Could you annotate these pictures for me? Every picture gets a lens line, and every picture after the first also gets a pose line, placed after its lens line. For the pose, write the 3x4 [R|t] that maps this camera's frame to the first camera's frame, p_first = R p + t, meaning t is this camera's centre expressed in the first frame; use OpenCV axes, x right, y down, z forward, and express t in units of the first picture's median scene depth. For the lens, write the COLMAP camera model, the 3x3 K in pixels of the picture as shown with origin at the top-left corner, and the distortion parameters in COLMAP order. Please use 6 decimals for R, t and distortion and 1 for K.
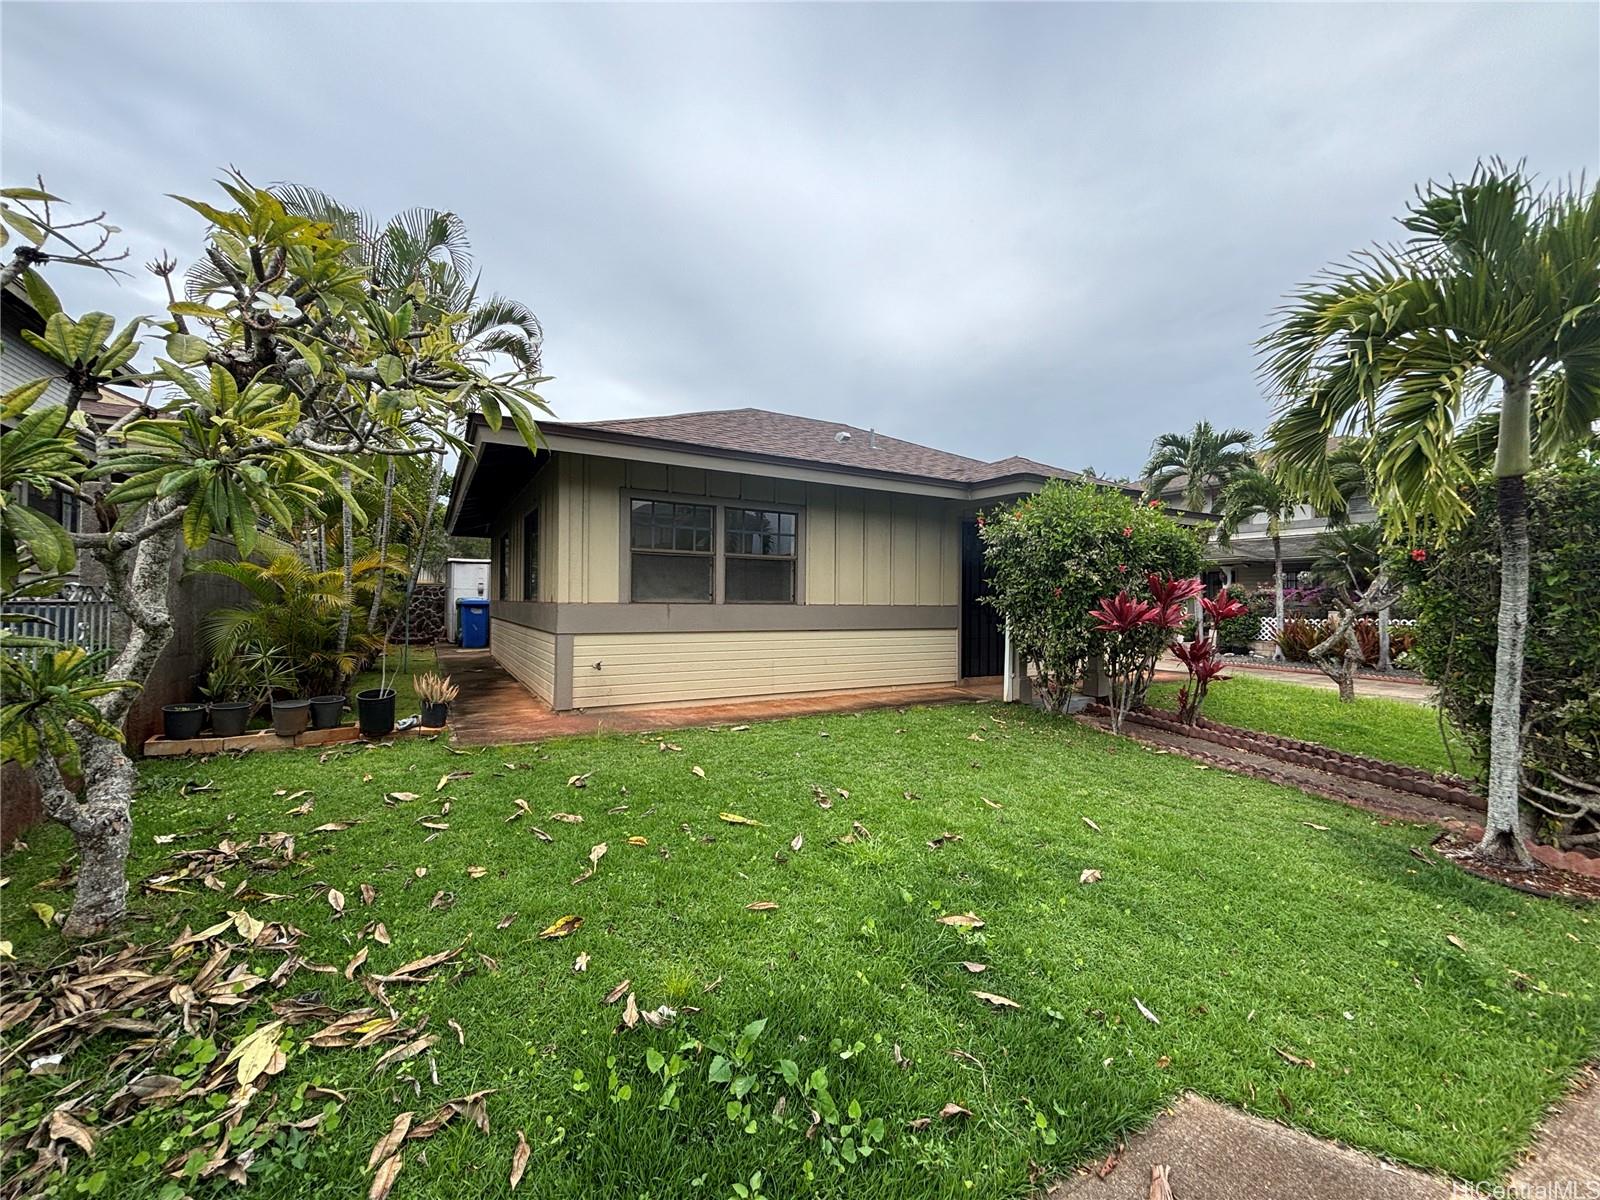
lens RADIAL K [[641.5, 0, 799.1], [0, 641.5, 603.1], [0, 0, 1]] dist [0.001230, -0.000109]
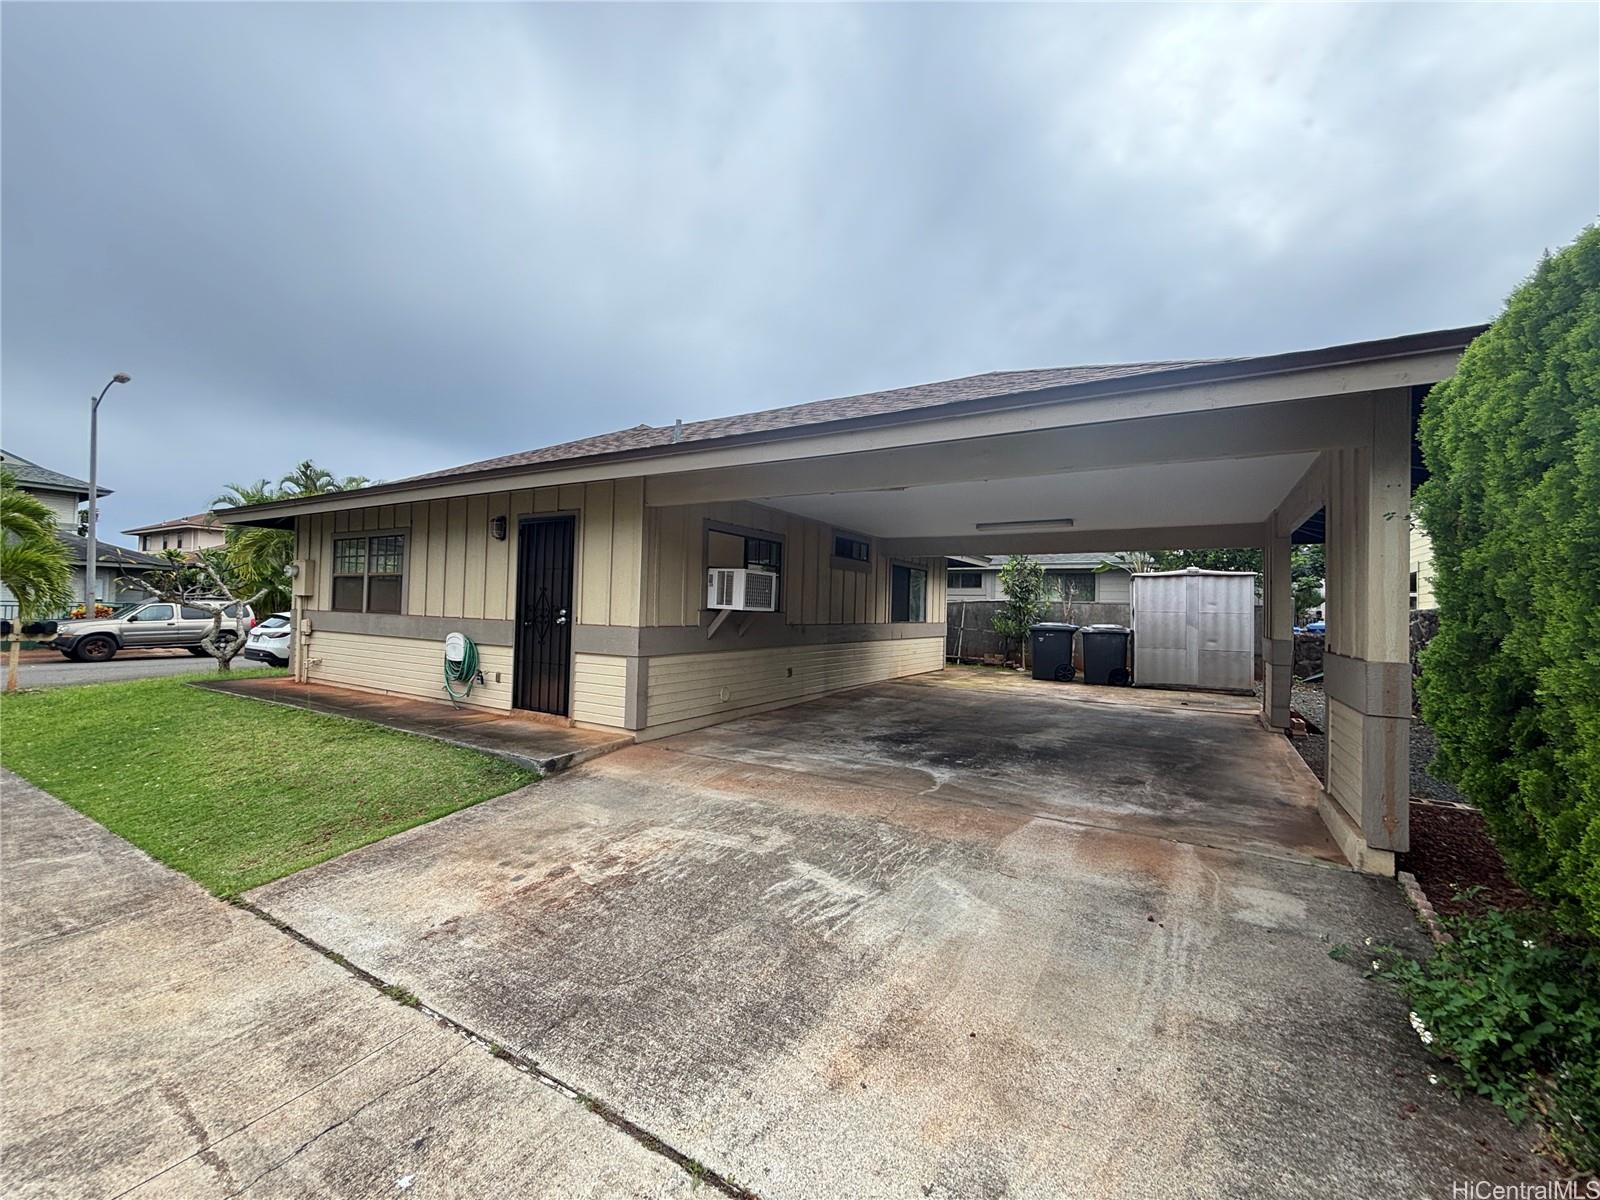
lens RADIAL K [[641.5, 0, 801.7], [0, 641.5, 598.2], [0, 0, 1]] dist [0.001230, -0.000109]
pose [[0.493964, -0.015907, -0.869337, 1.327936], [-0.022297, 0.999272, -0.030954, -0.005727], [0.869196, 0.034674, 0.493250, 1.054600]]
